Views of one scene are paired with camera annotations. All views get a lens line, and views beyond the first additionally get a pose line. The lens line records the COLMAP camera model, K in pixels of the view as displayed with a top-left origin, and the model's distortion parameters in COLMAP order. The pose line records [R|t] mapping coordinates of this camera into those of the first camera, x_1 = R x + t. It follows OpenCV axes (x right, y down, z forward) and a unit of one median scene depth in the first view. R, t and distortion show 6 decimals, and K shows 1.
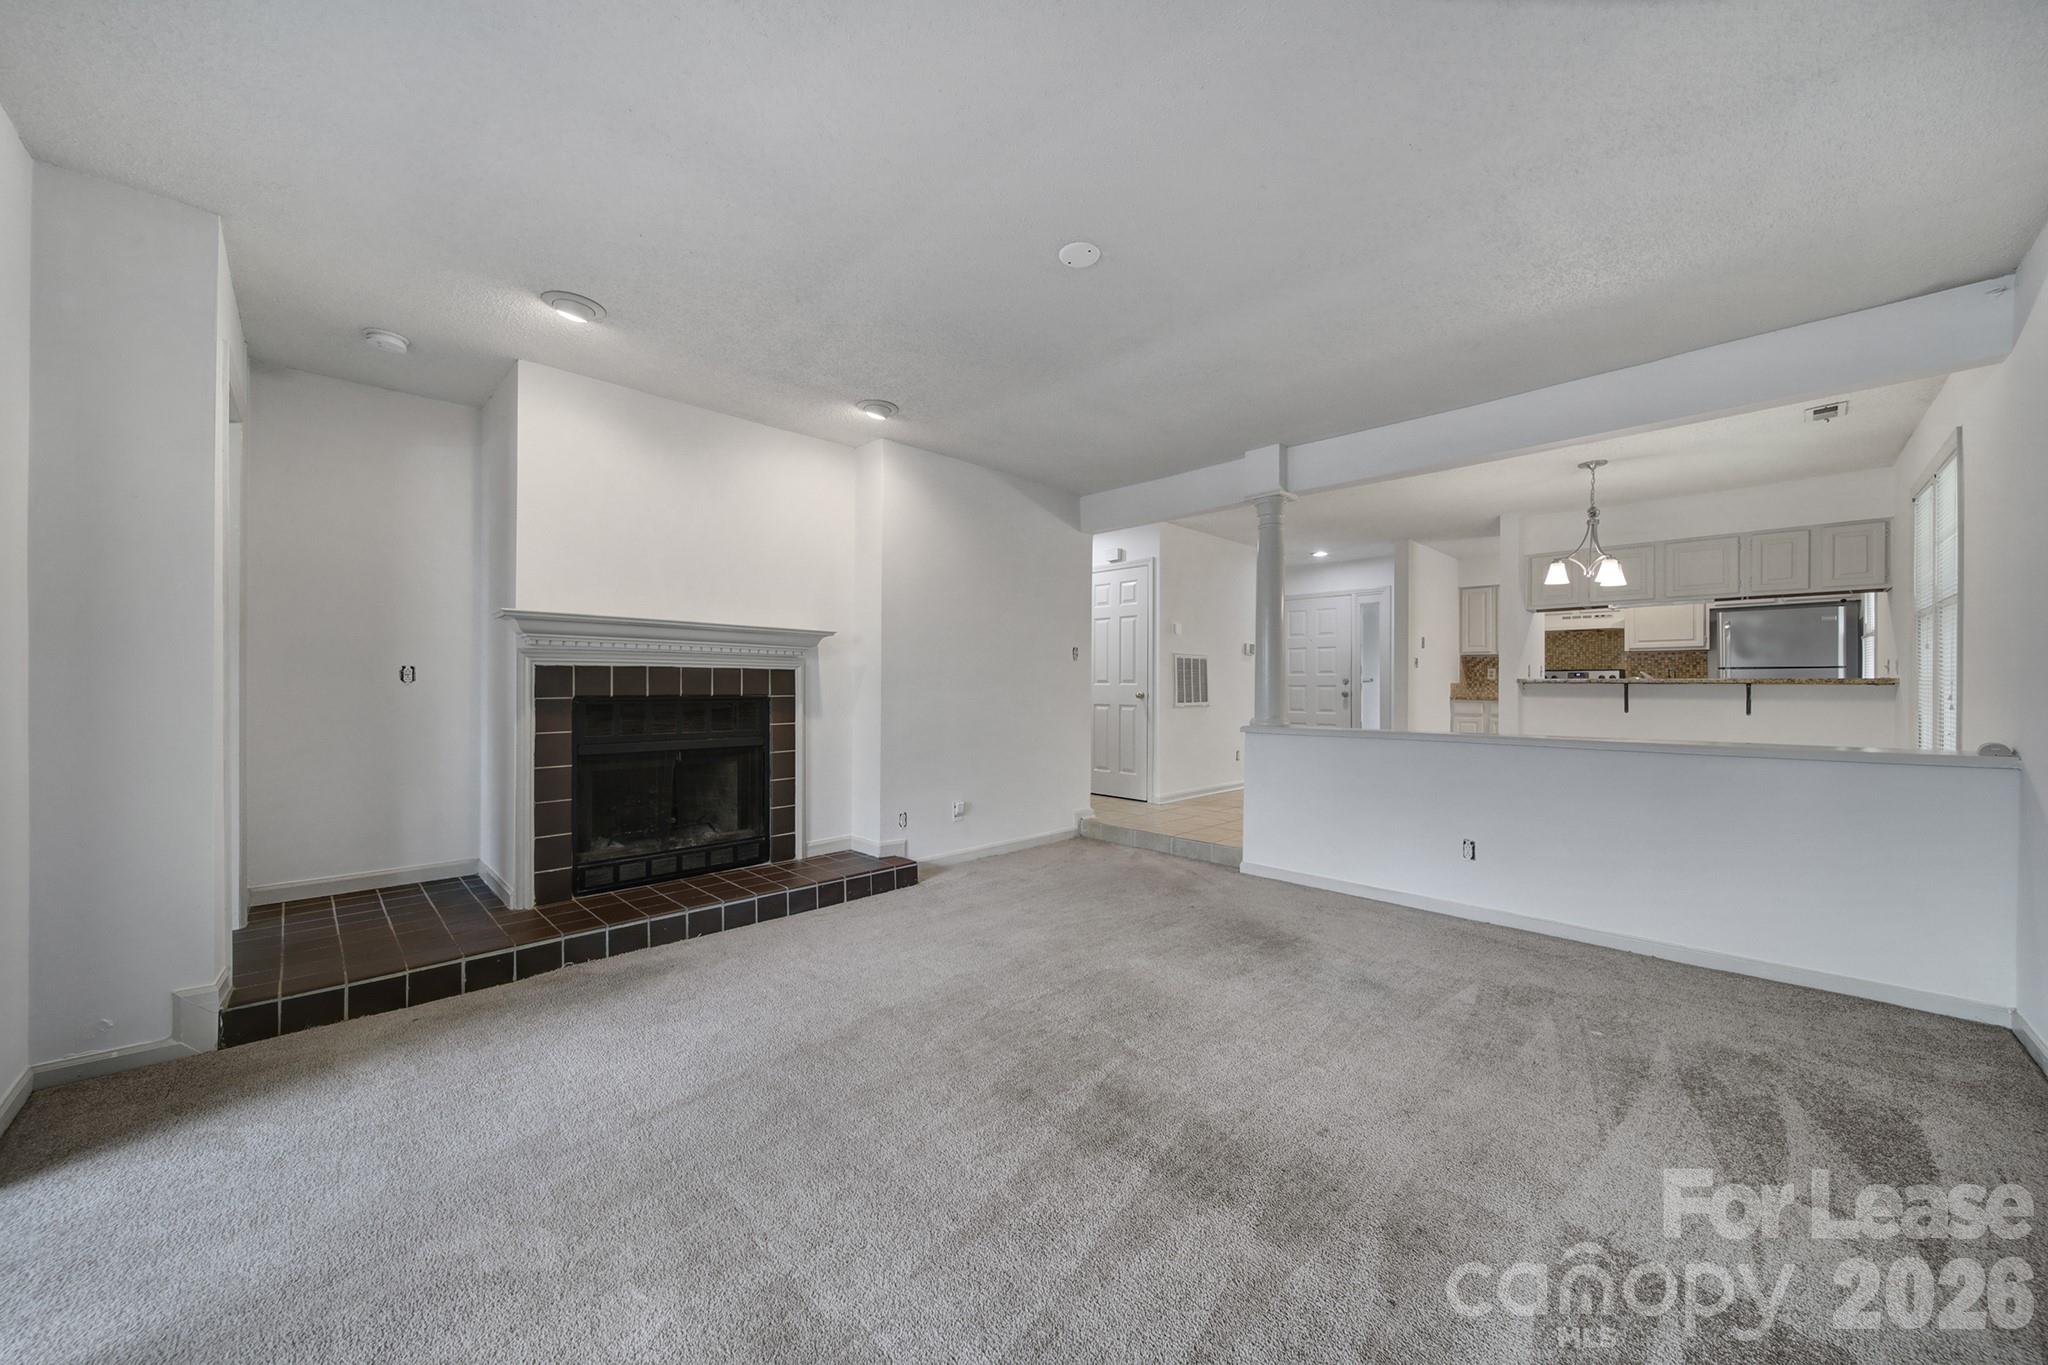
lens RADIAL K [[731.0, 0, 1024.9], [0, 731.0, 685.0], [0, 0, 1]] dist [-0.008807, -0.000425]
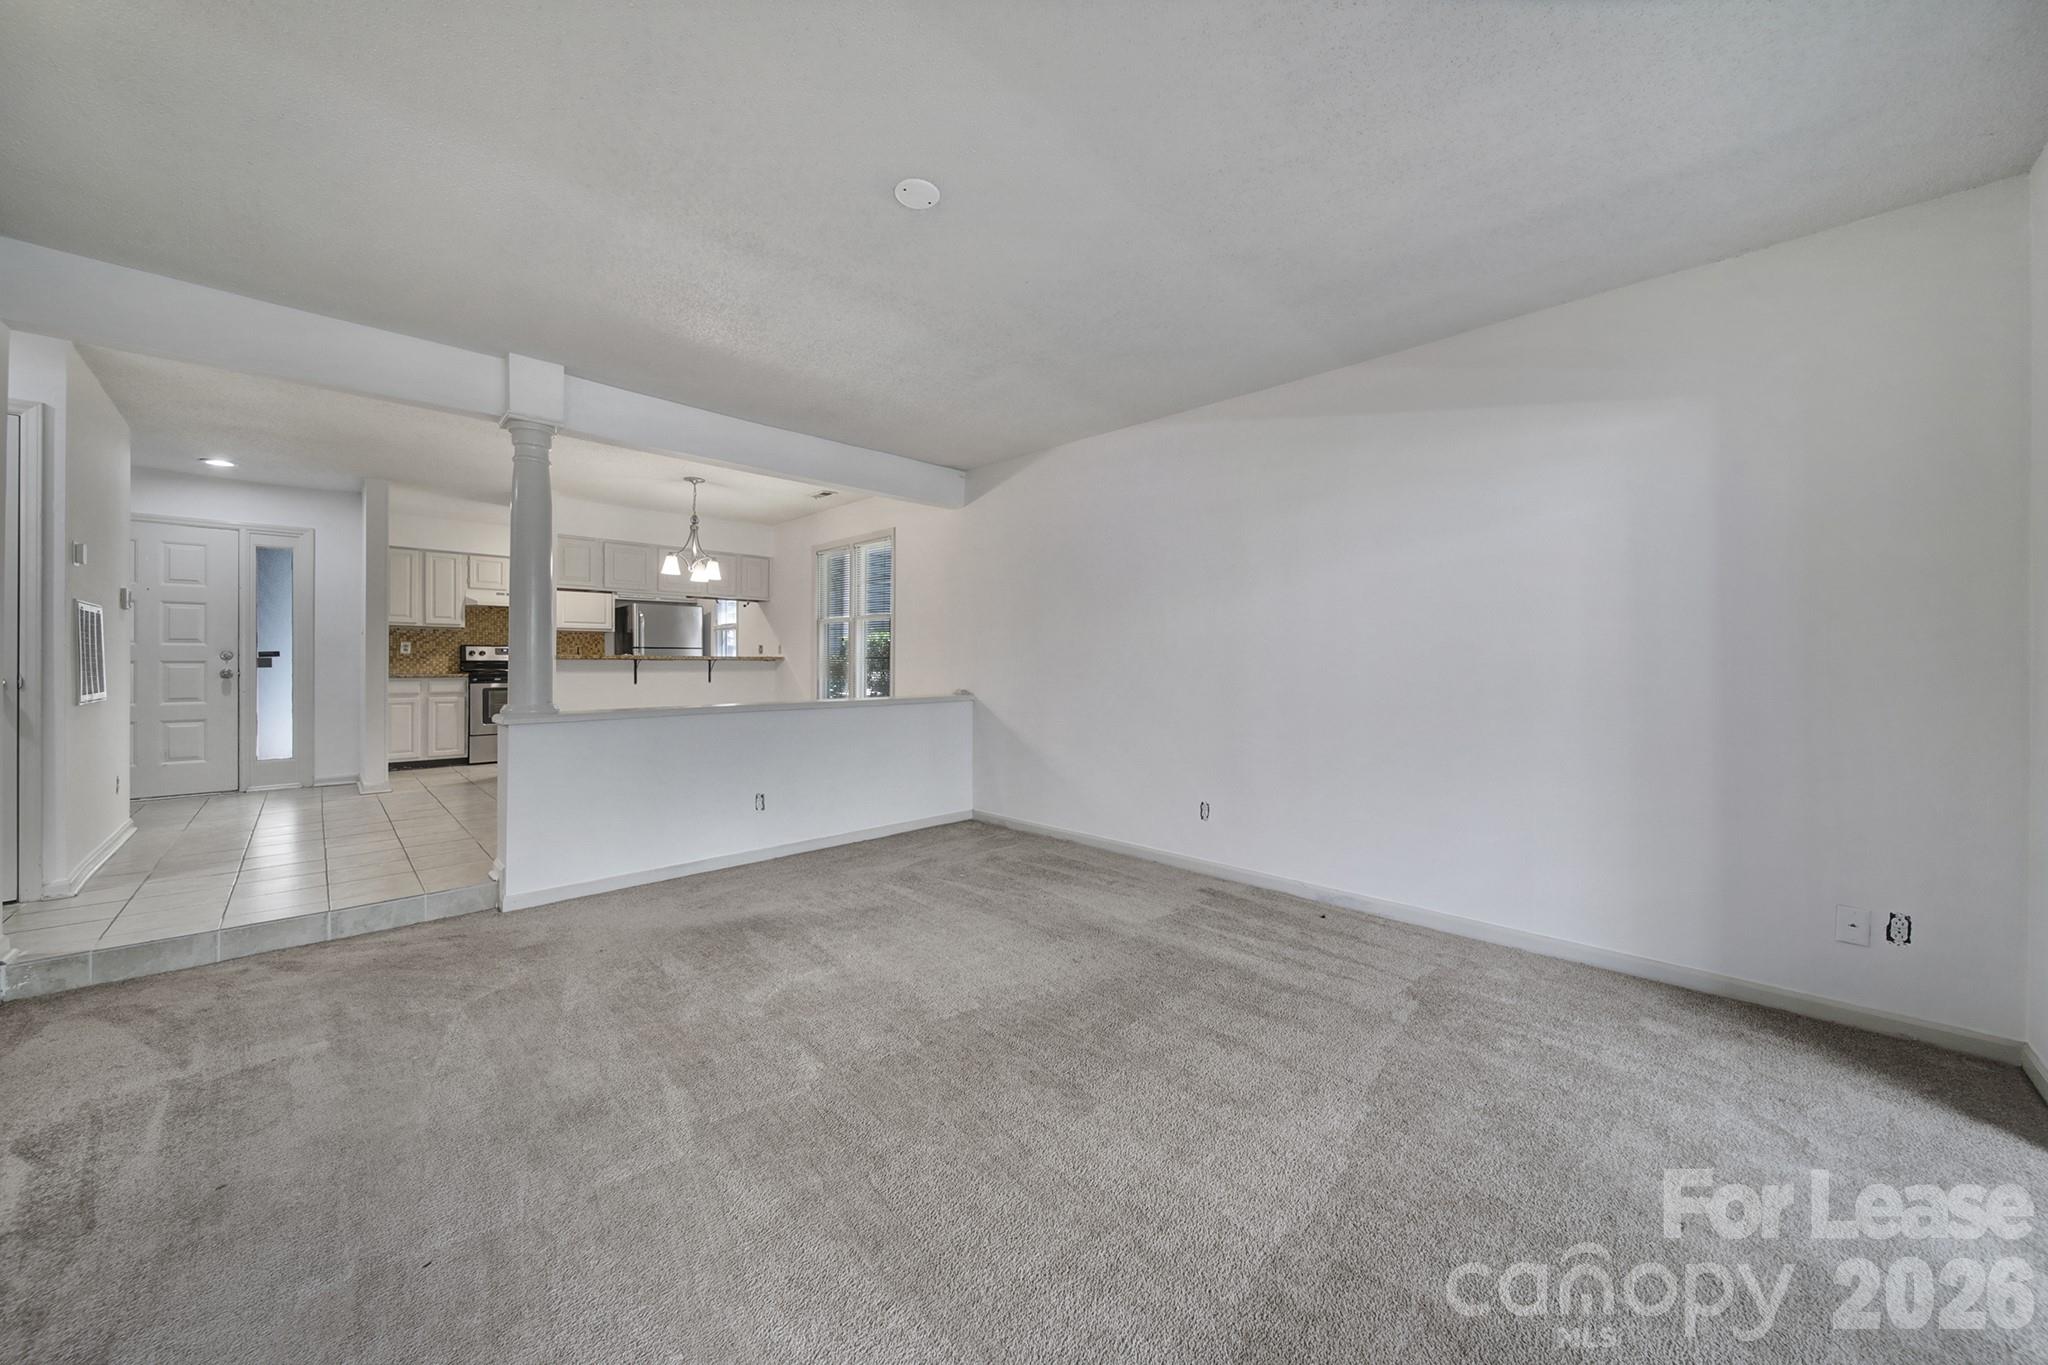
lens RADIAL K [[719.7, 0, 1033.2], [0, 719.7, 662.3], [0, 0, 1]] dist [0.000612, -0.000060]
pose [[-0.020204, -0.002150, 0.999794, -0.433922], [-0.001576, 0.999997, 0.002119, -0.001698], [-0.999795, -0.001532, -0.020207, 0.454300]]
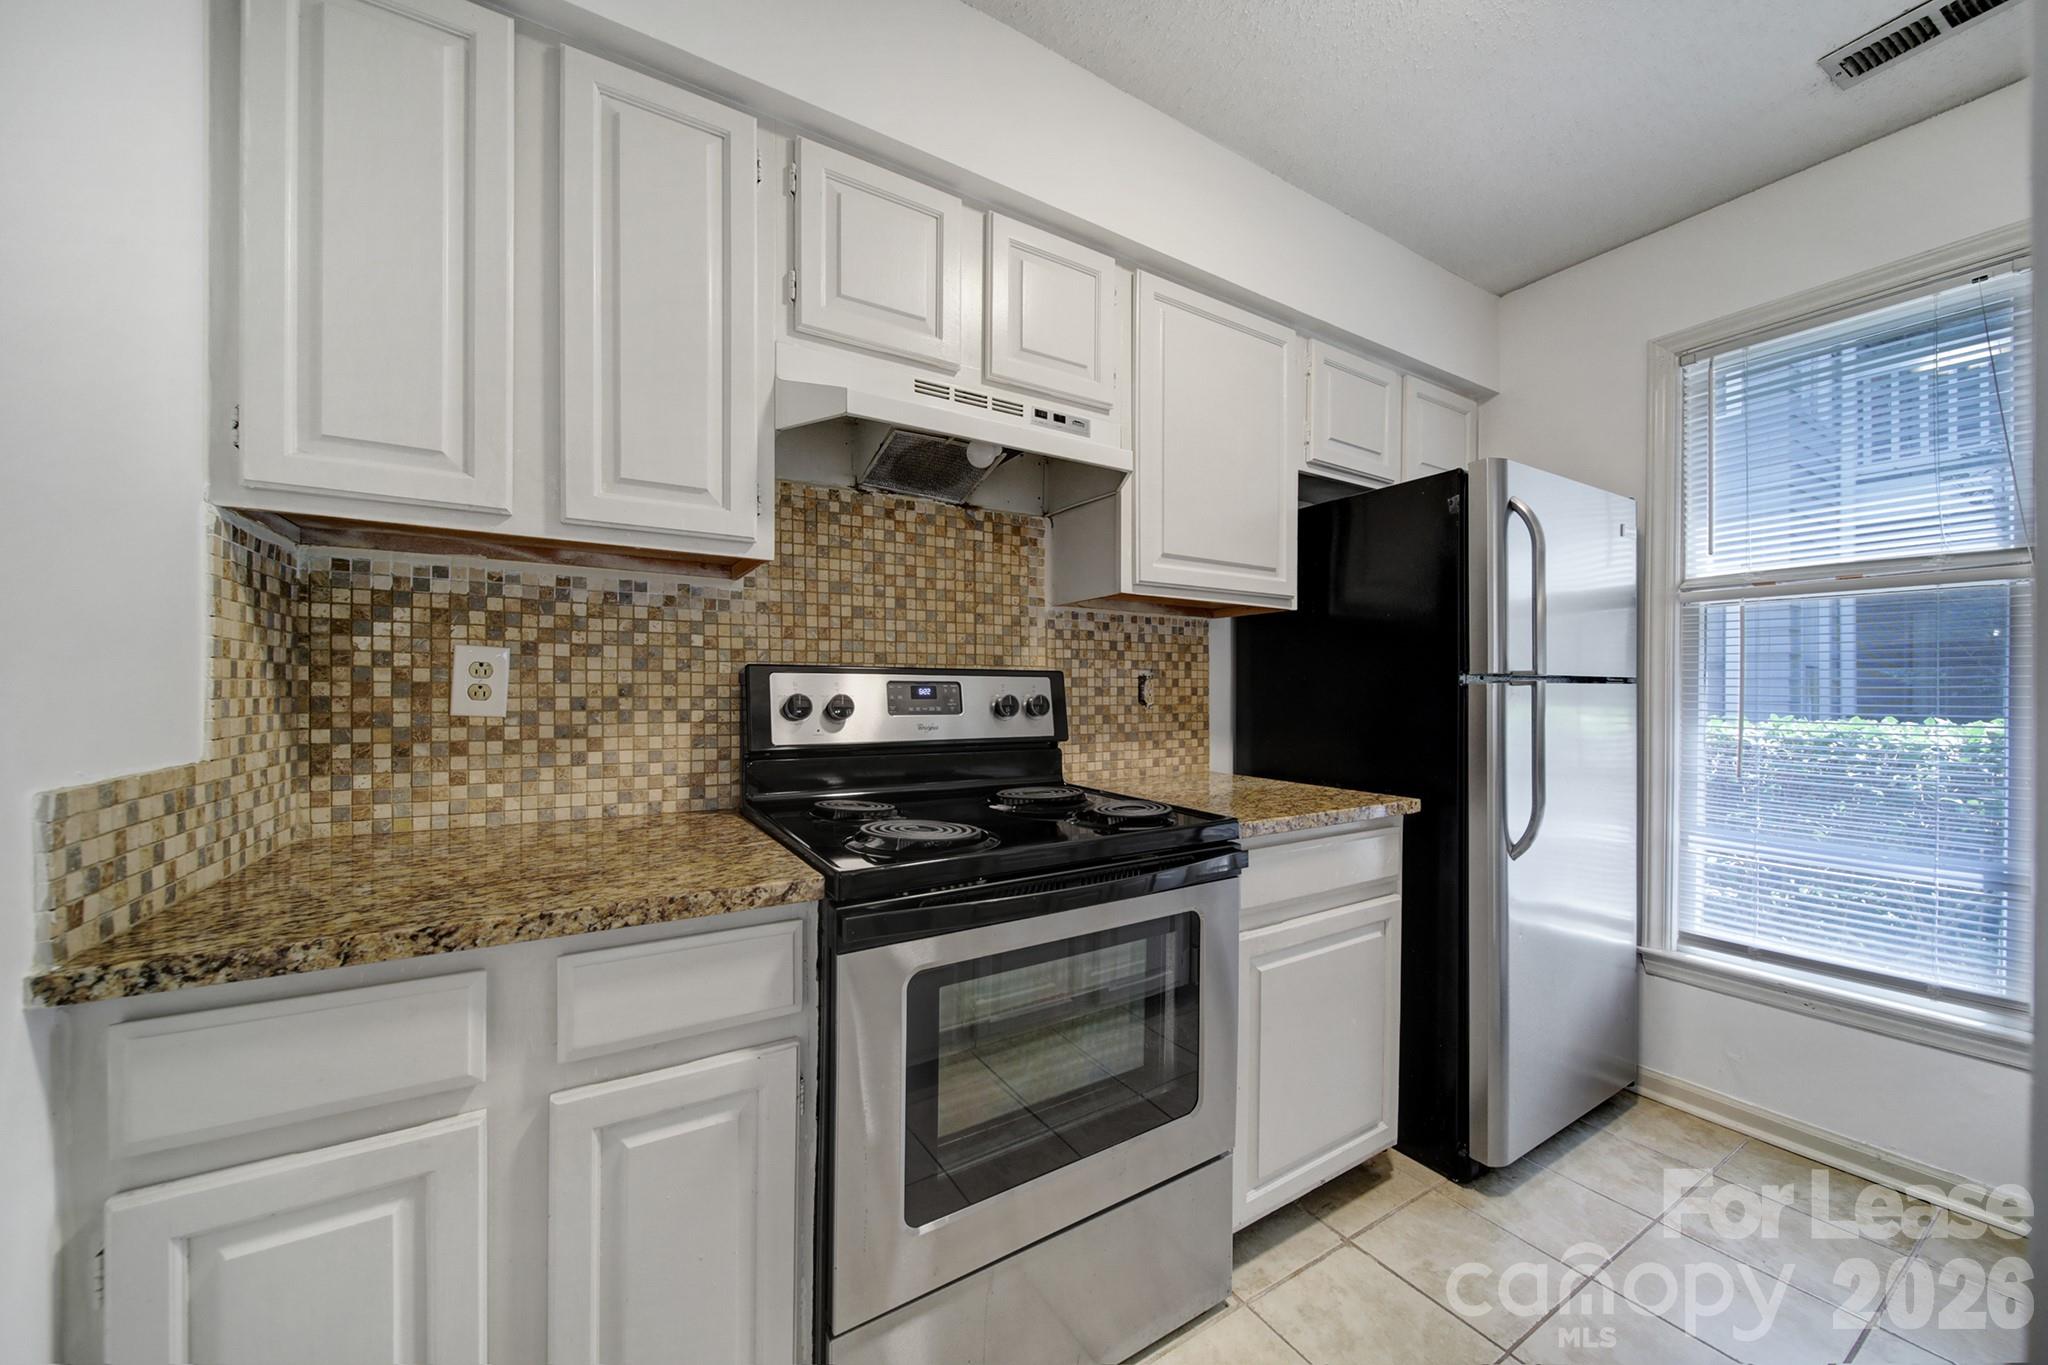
lens RADIAL K [[731.2, 0, 1027.8], [0, 731.2, 696.3], [0, 0, 1]] dist [-0.001087, -0.000138]
pose [[0.224012, -0.005466, 0.974571, 0.906937], [-0.001856, 0.999980, 0.006036, -0.023738], [-0.974585, -0.003161, 0.223997, 1.501069]]
